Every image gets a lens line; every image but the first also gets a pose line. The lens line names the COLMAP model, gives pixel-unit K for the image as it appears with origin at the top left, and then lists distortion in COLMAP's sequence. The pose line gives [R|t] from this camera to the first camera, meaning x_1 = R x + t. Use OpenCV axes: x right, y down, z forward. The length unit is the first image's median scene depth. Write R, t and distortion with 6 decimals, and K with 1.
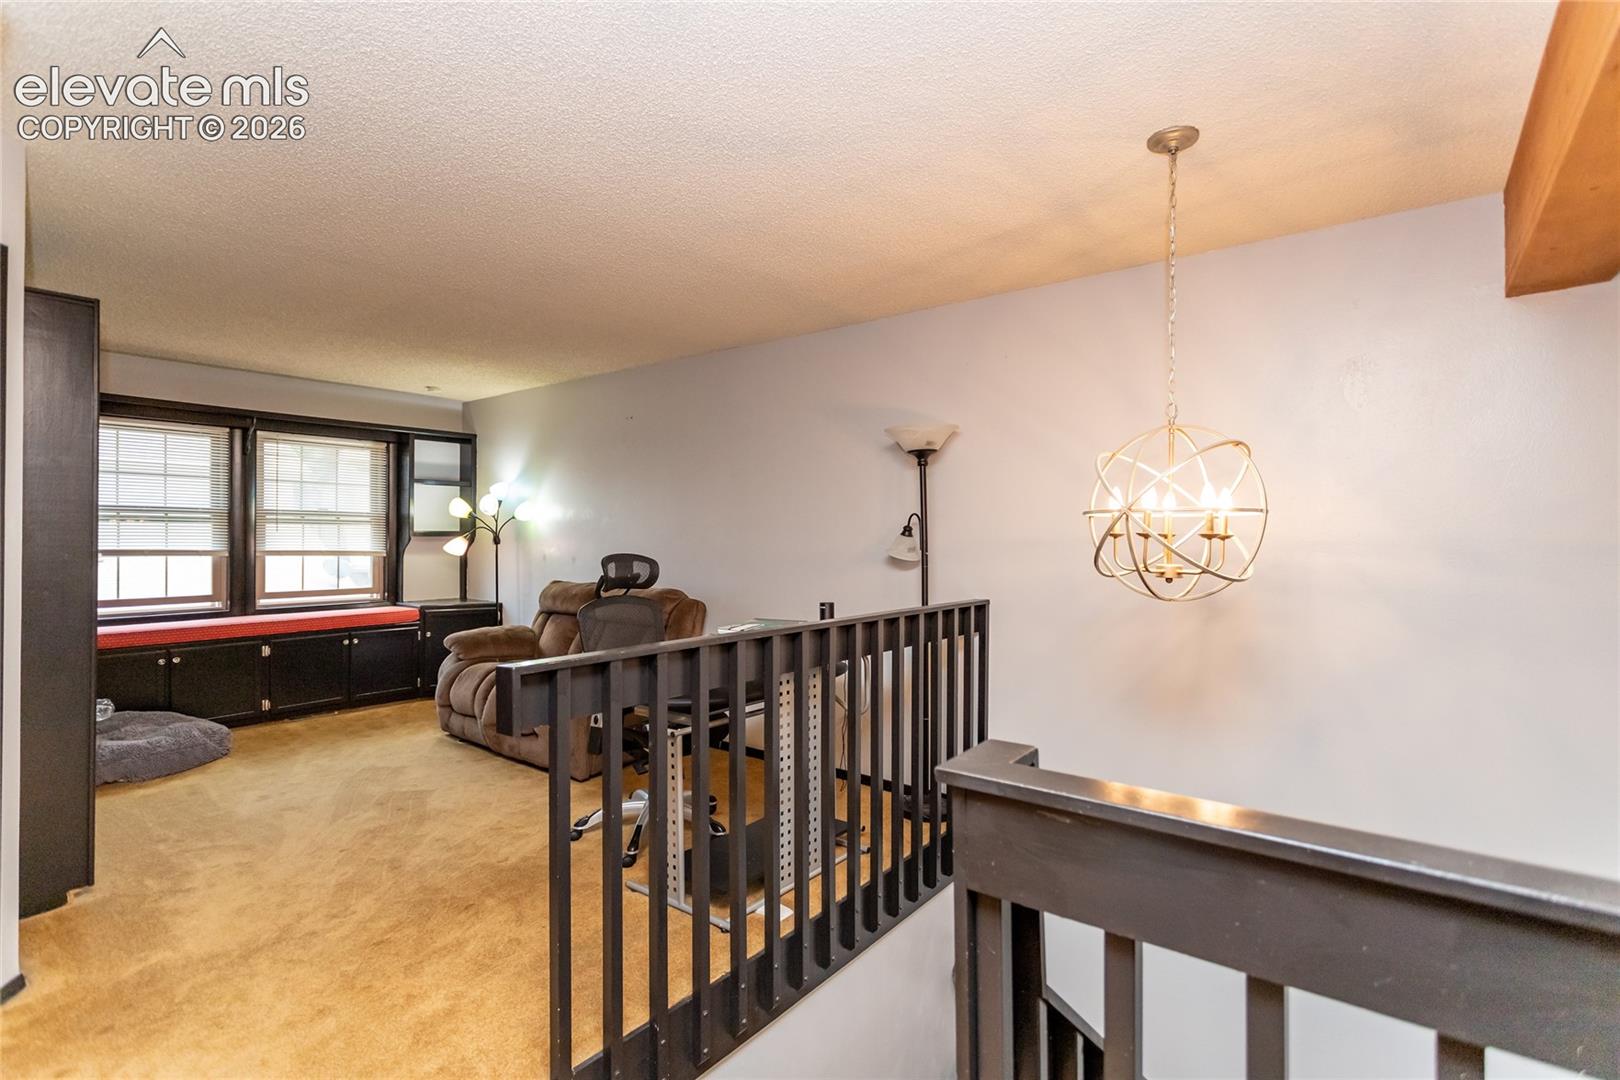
lens RADIAL K [[772.3, 0, 809.0], [0, 772.3, 533.3], [0, 0, 1]] dist [0.002493, 0.000764]
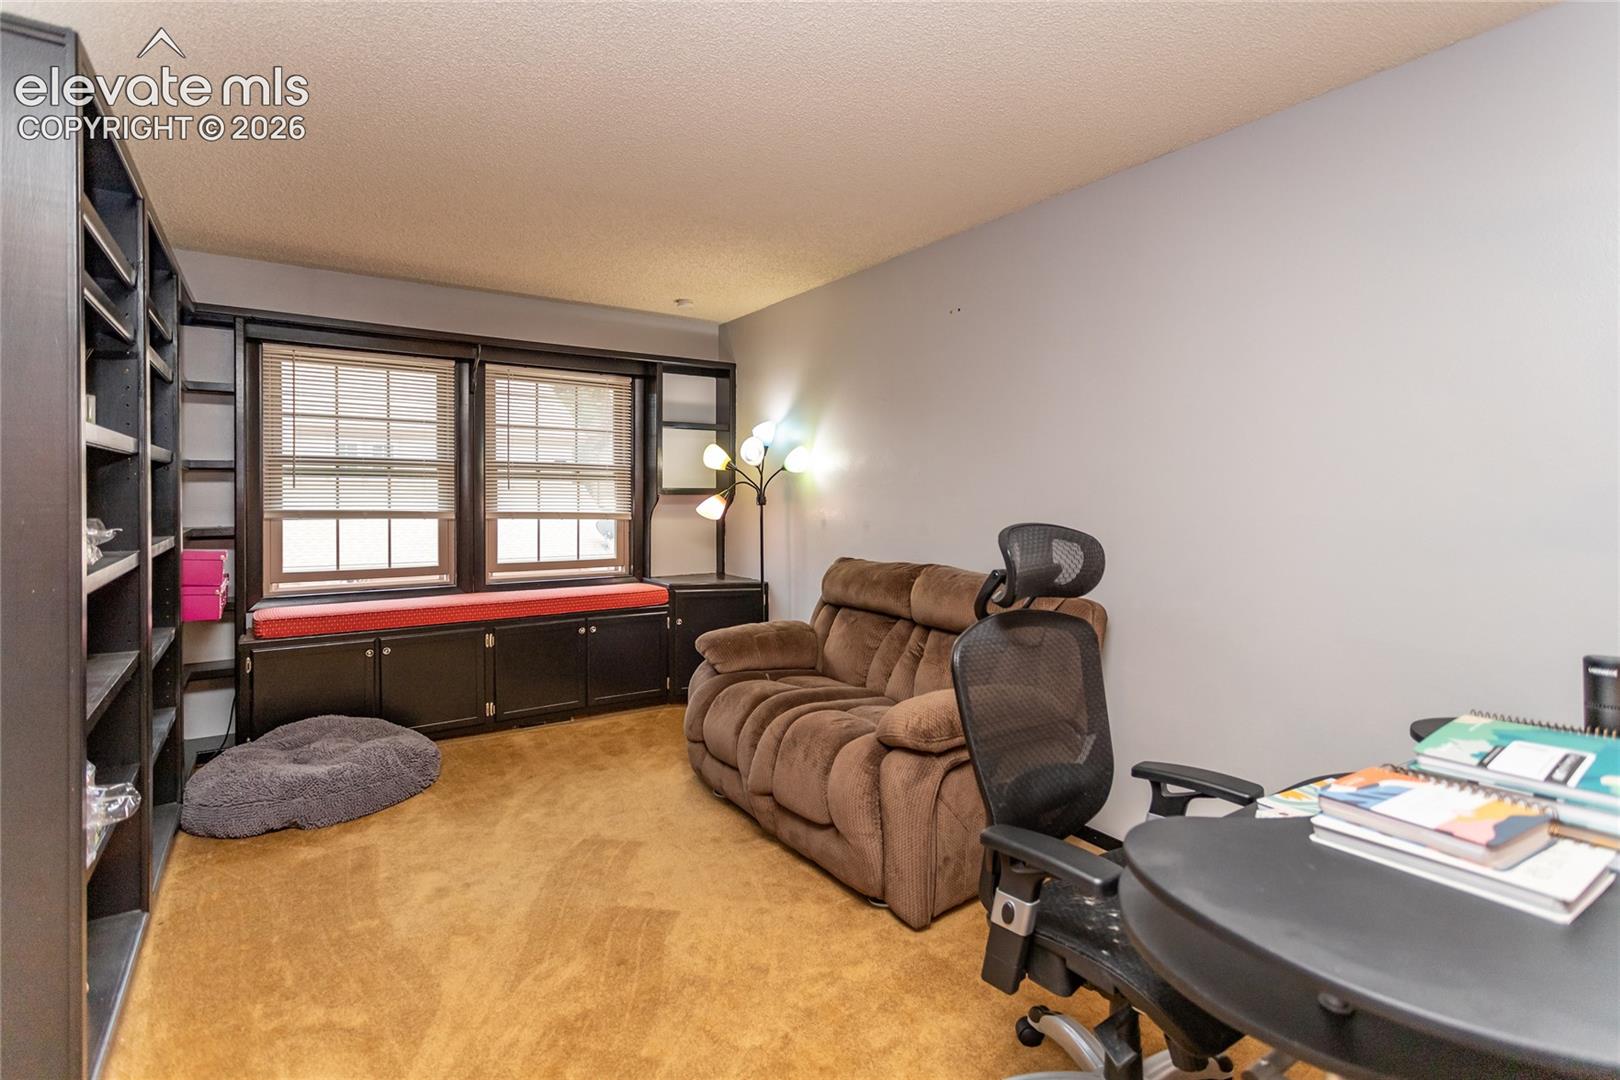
lens RADIAL K [[768.8, 0, 806.0], [0, 768.8, 493.8], [0, 0, 1]] dist [0.002335, -0.000159]
pose [[0.952528, -0.004213, -0.304421, -0.148751], [0.003242, 0.999988, -0.003696, 0.006943], [0.304433, 0.002533, 0.952530, 0.331553]]
